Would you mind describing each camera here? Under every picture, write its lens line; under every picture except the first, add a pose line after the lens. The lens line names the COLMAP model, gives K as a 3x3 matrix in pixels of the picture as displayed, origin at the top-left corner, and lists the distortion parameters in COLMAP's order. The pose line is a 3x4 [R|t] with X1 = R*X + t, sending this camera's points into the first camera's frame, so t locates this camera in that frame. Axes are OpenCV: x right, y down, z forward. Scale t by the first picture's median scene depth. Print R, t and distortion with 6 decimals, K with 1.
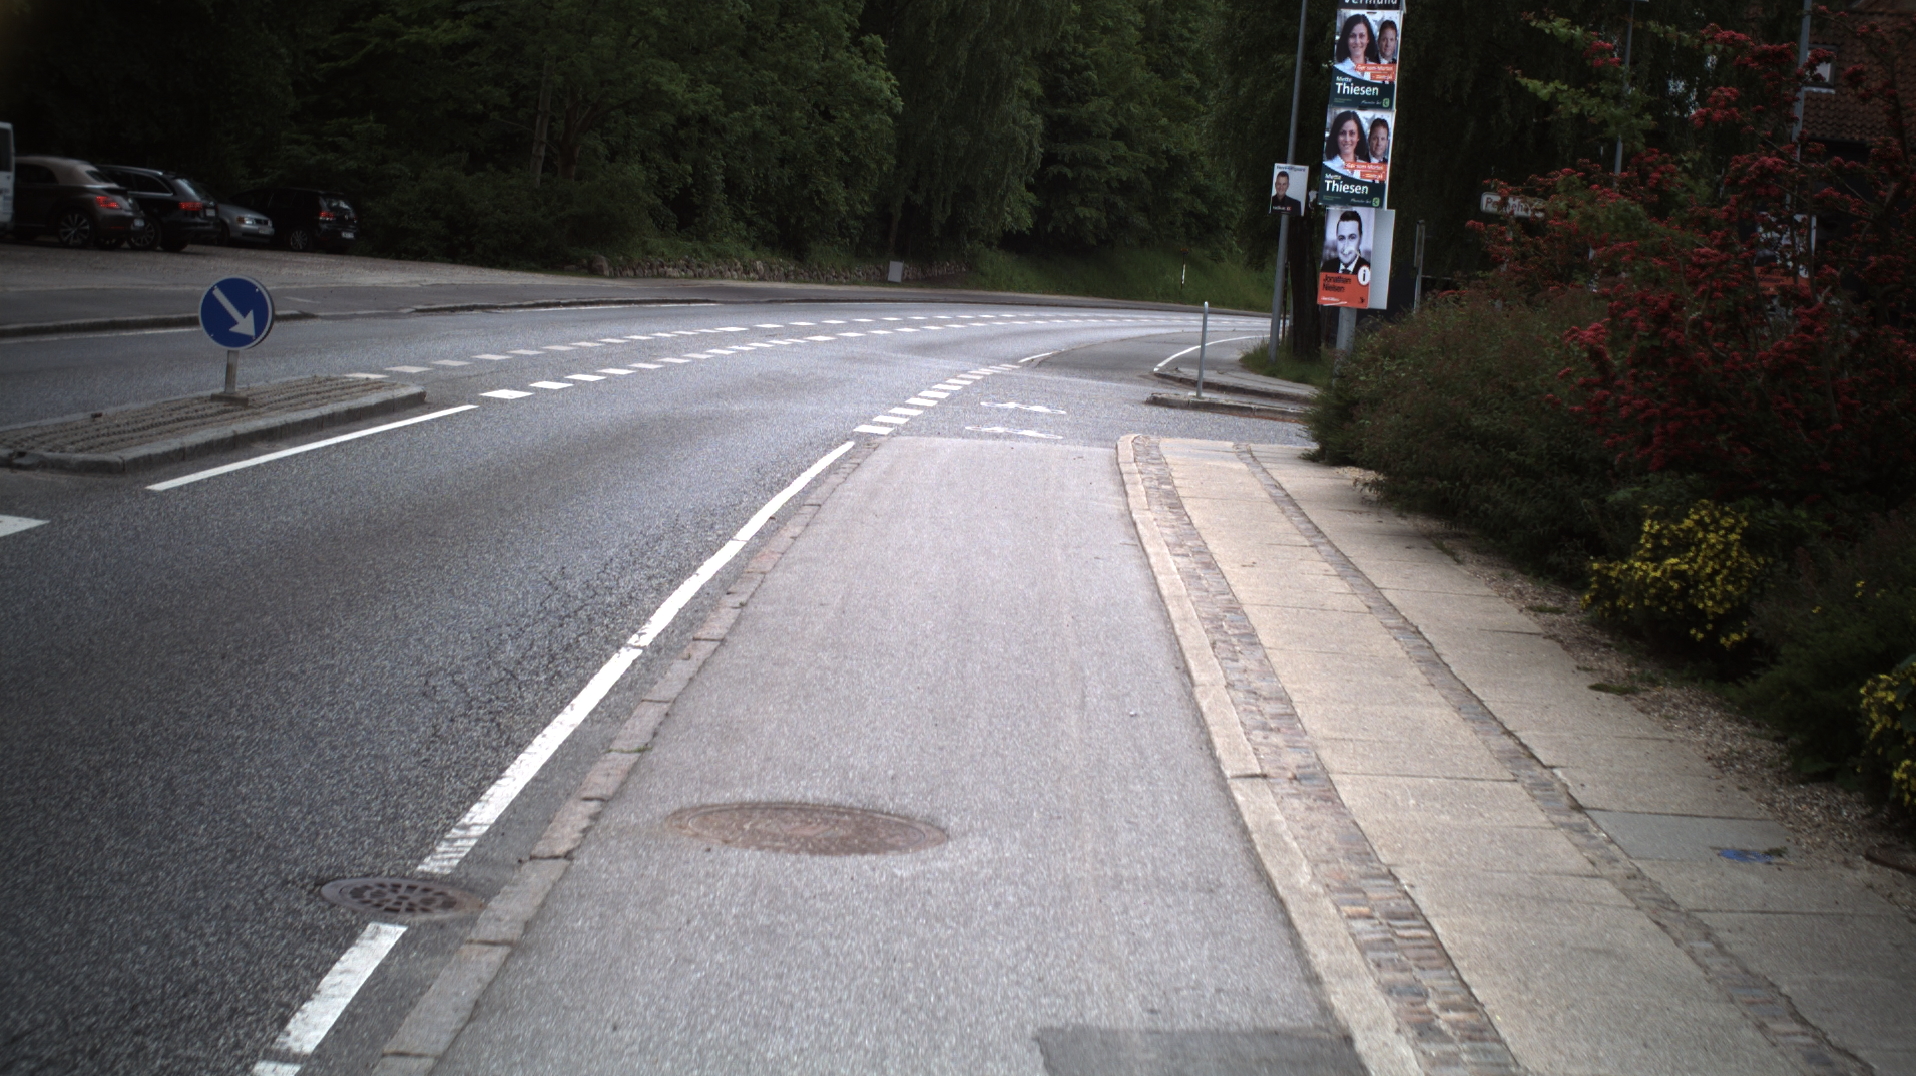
lens RADIAL K [[3596.1, 0, 958.0], [0, 3596.1, 538.0], [0, 0, 1]] dist [-0.361447, 0.661734]
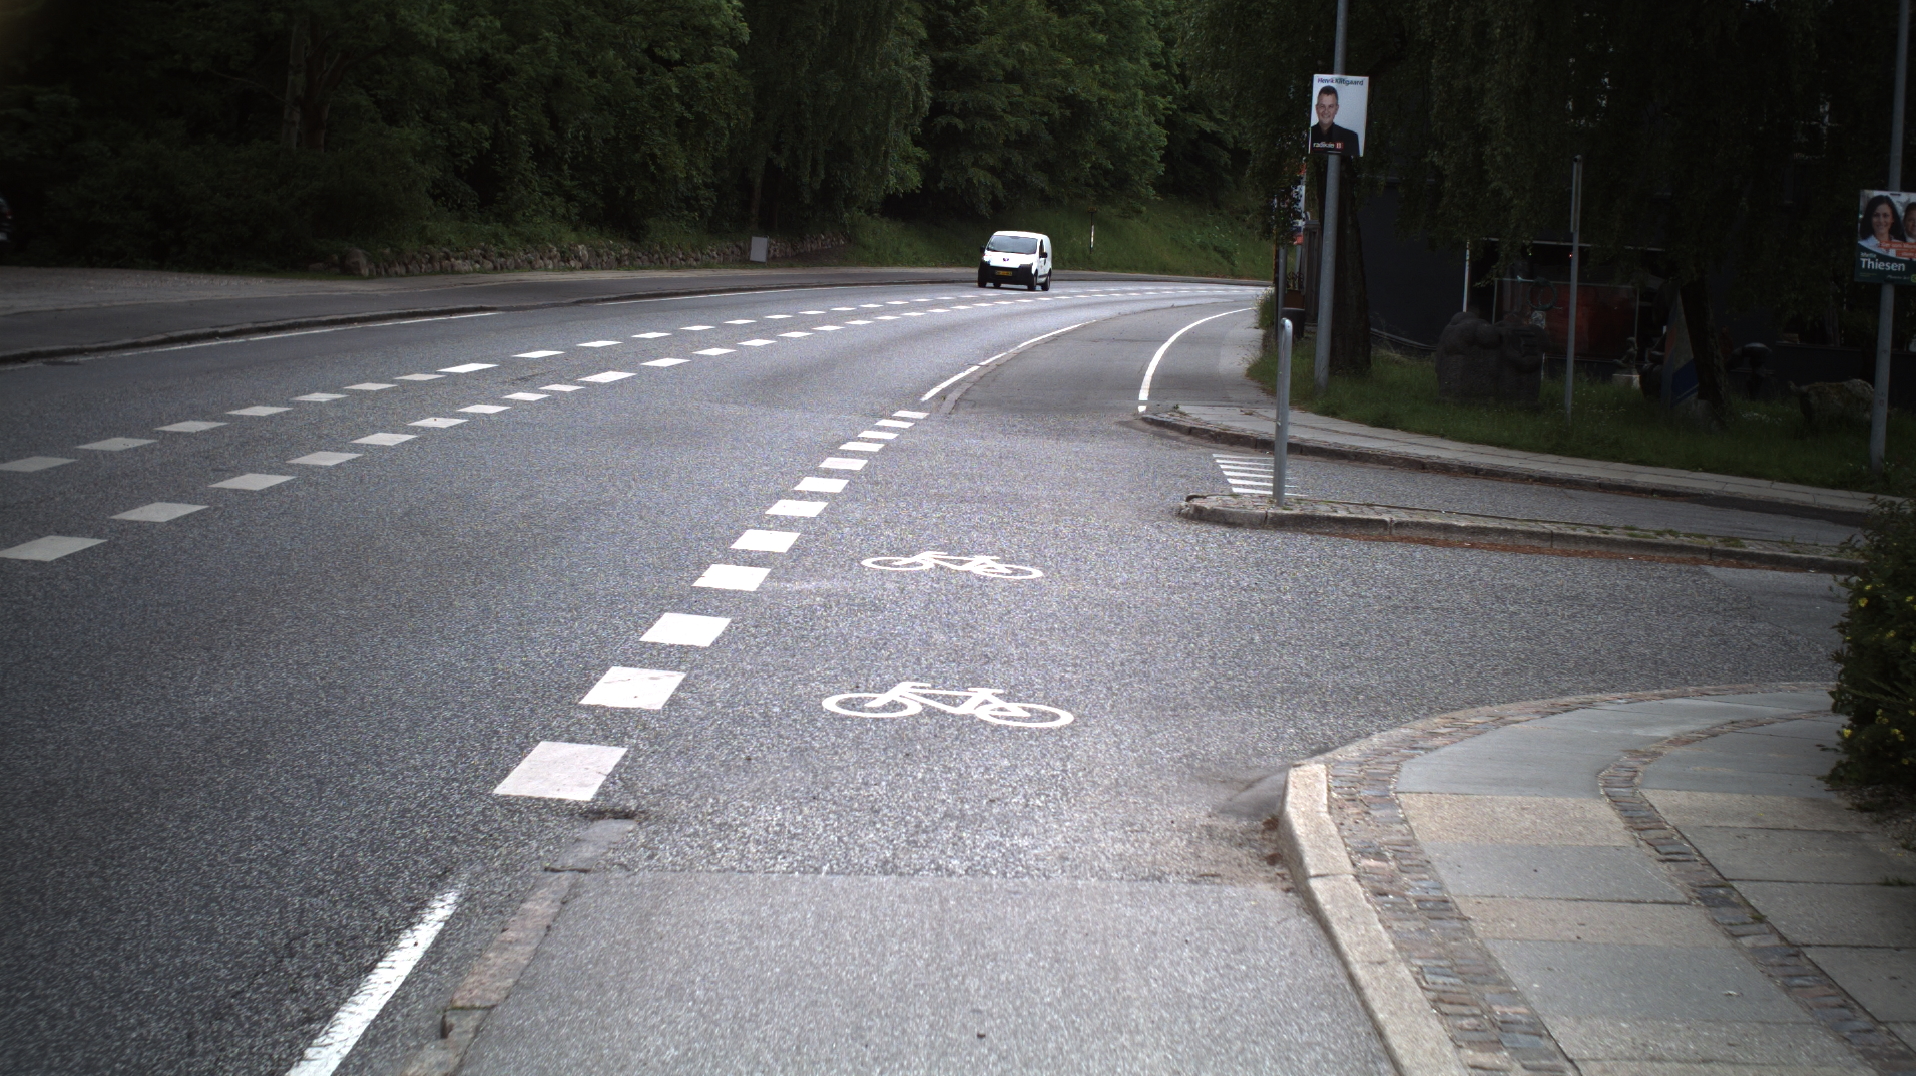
lens RADIAL K [[3596.1, 0, 958.0], [0, 3596.1, 538.0], [0, 0, 1]] dist [-0.361447, 0.661734]
pose [[0.998848, -0.037904, 0.029434, 0.005011], [0.037602, 0.999235, 0.010775, -0.044905], [-0.029820, -0.009656, 0.999509, 0.518947]]
